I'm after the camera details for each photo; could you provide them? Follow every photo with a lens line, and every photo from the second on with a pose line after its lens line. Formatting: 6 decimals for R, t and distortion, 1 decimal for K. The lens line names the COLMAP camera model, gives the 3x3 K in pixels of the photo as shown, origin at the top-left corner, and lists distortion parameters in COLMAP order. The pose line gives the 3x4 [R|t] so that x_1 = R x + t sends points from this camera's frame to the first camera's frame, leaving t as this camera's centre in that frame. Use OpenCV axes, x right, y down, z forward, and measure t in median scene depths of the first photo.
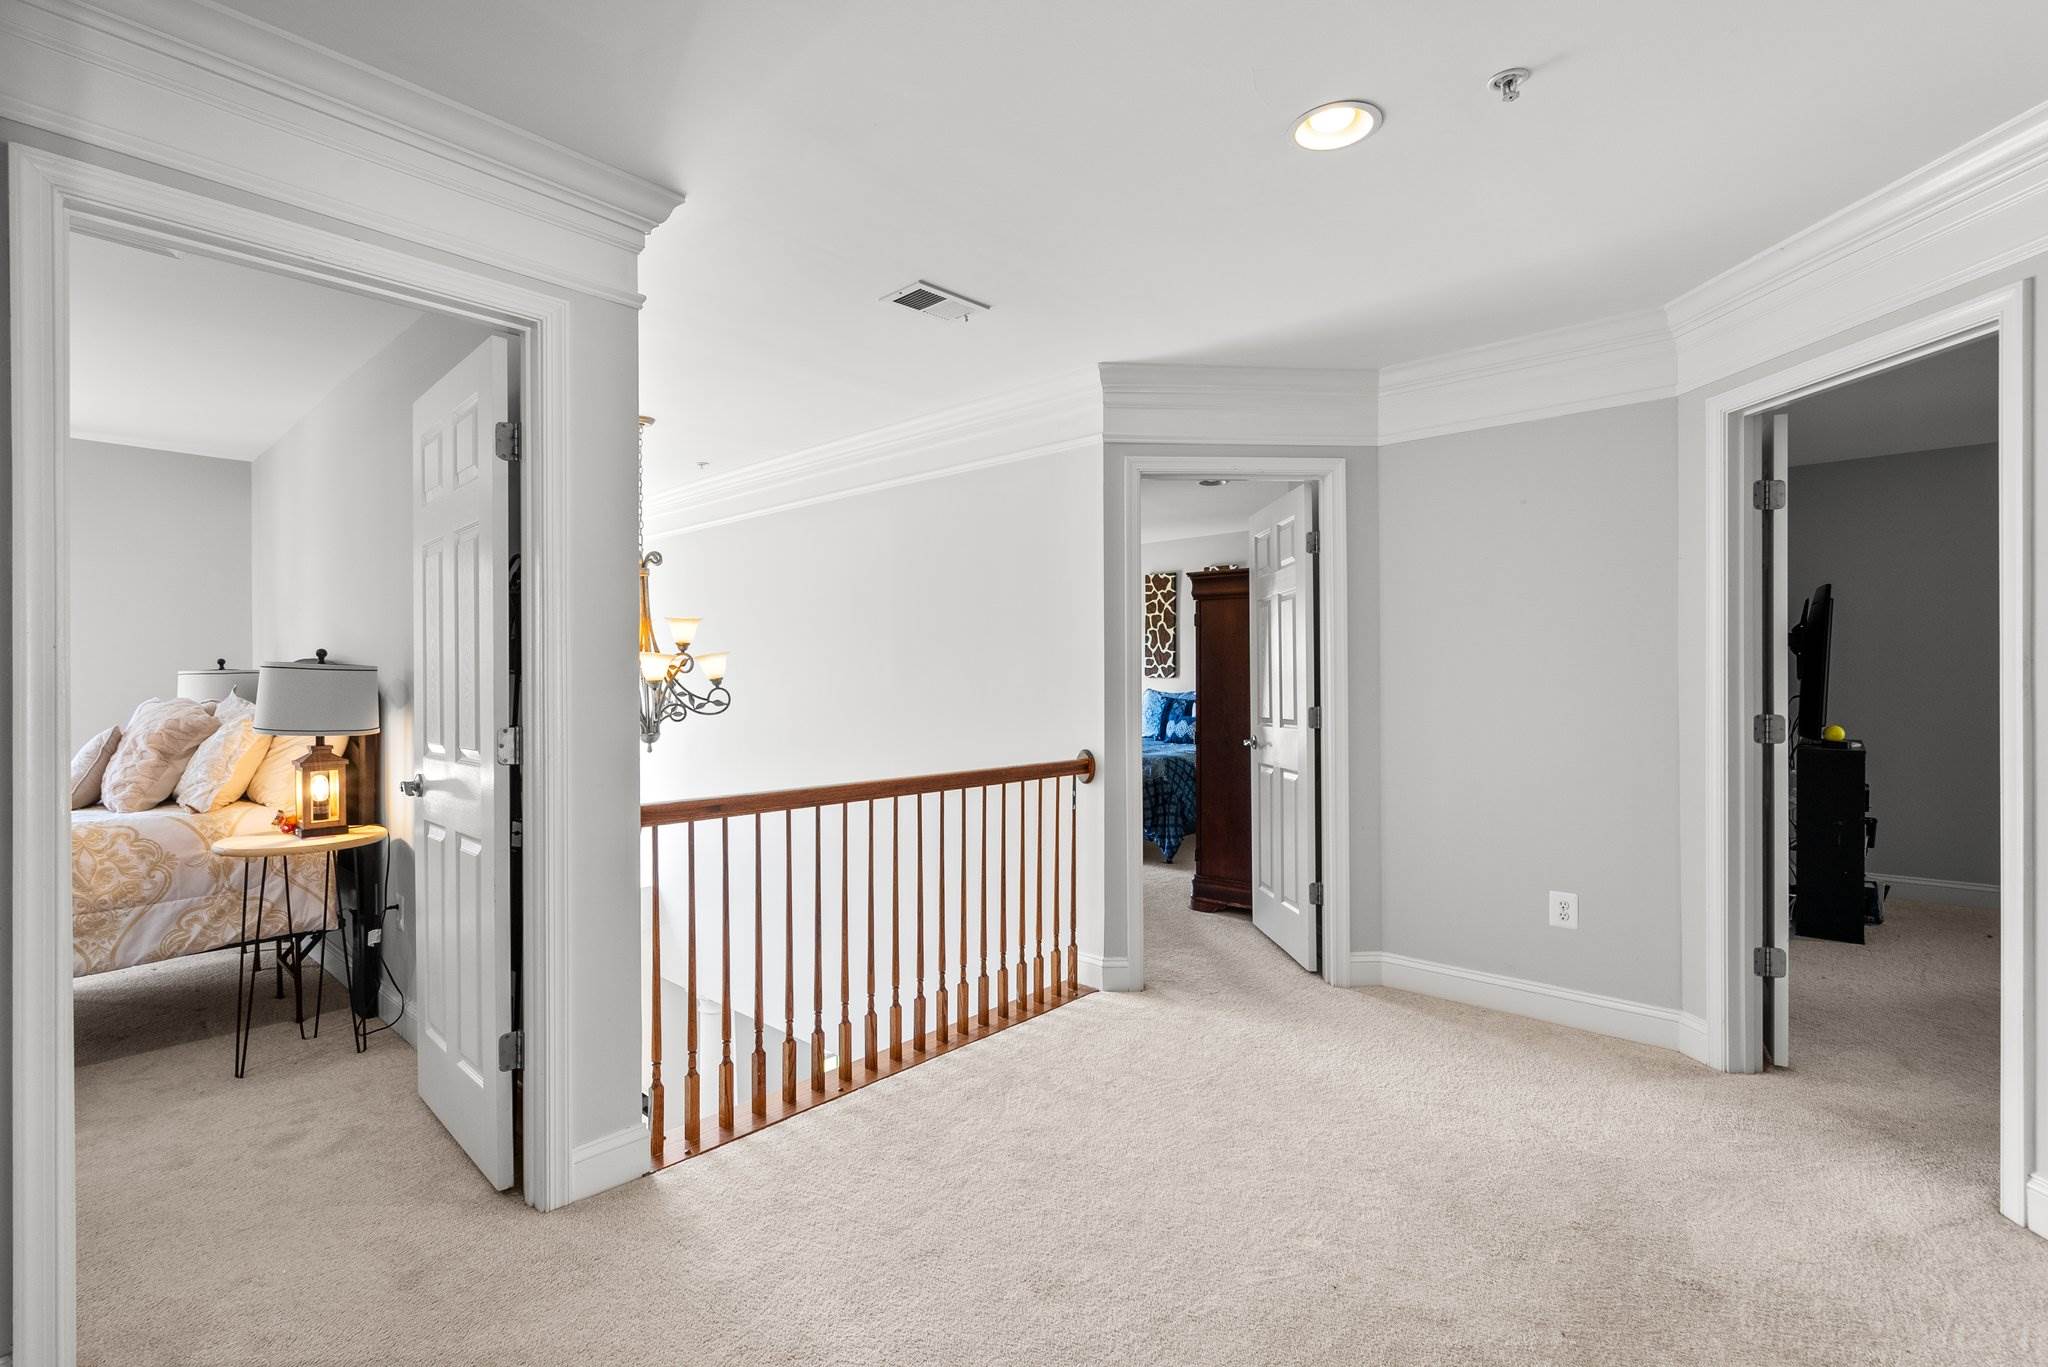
lens RADIAL K [[932.5, 0, 1024.0], [0, 932.5, 683.5], [0, 0, 1]] dist [-0.000366, -0.000173]
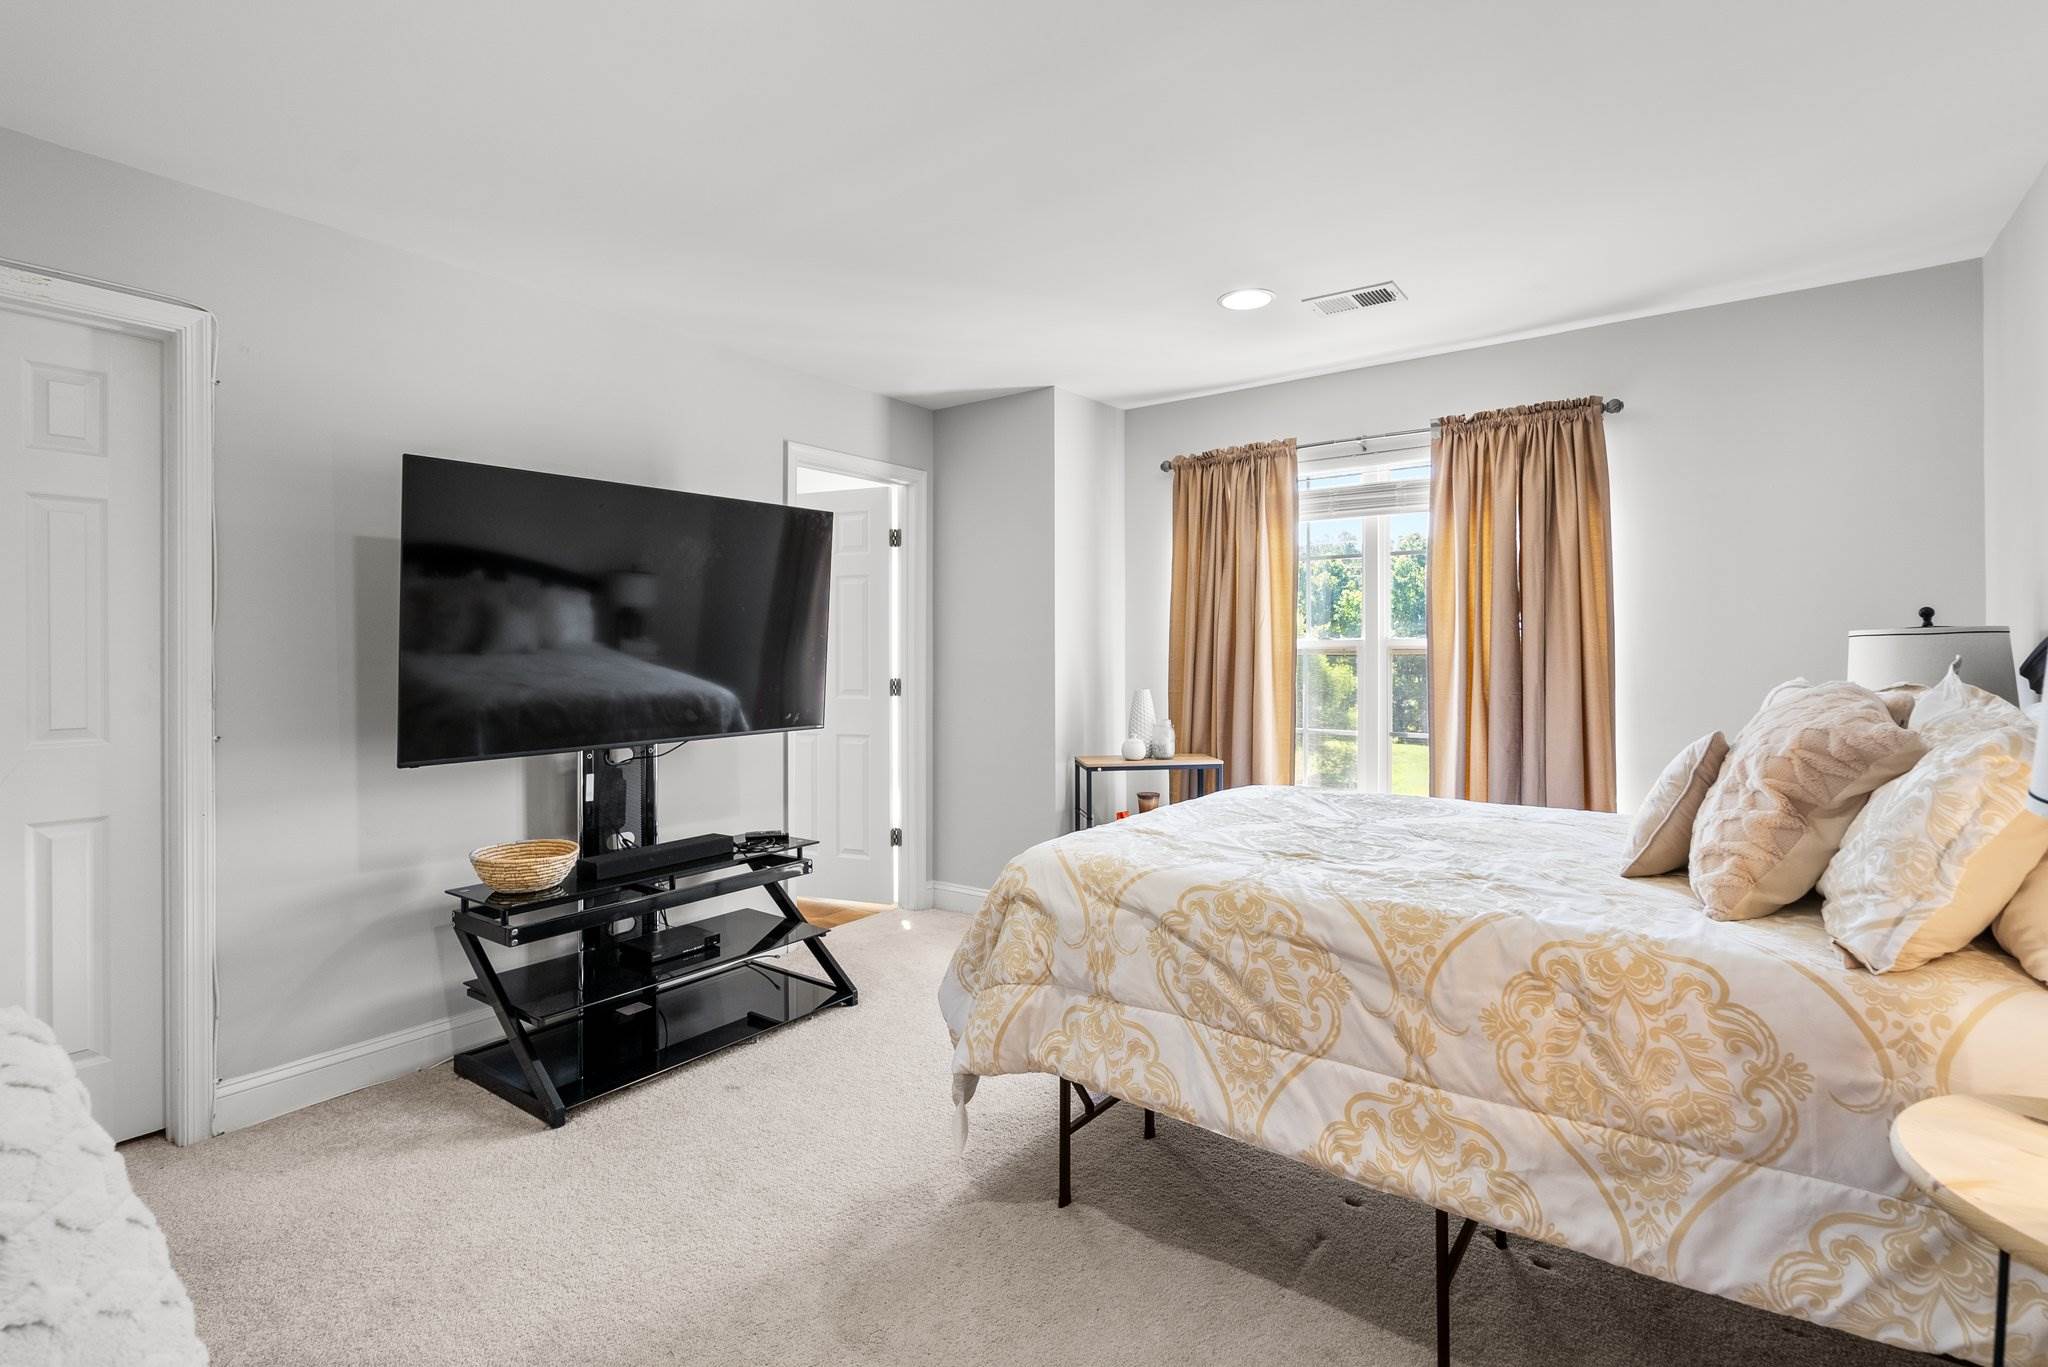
lens RADIAL K [[951.6, 0, 1023.2], [0, 951.6, 658.3], [0, 0, 1]] dist [0.002201, 0.000052]
pose [[0.100527, 0.005260, -0.994920, -0.480337], [0.000441, 0.999986, 0.005331, 0.000568], [0.994934, -0.000975, 0.100523, 0.558945]]
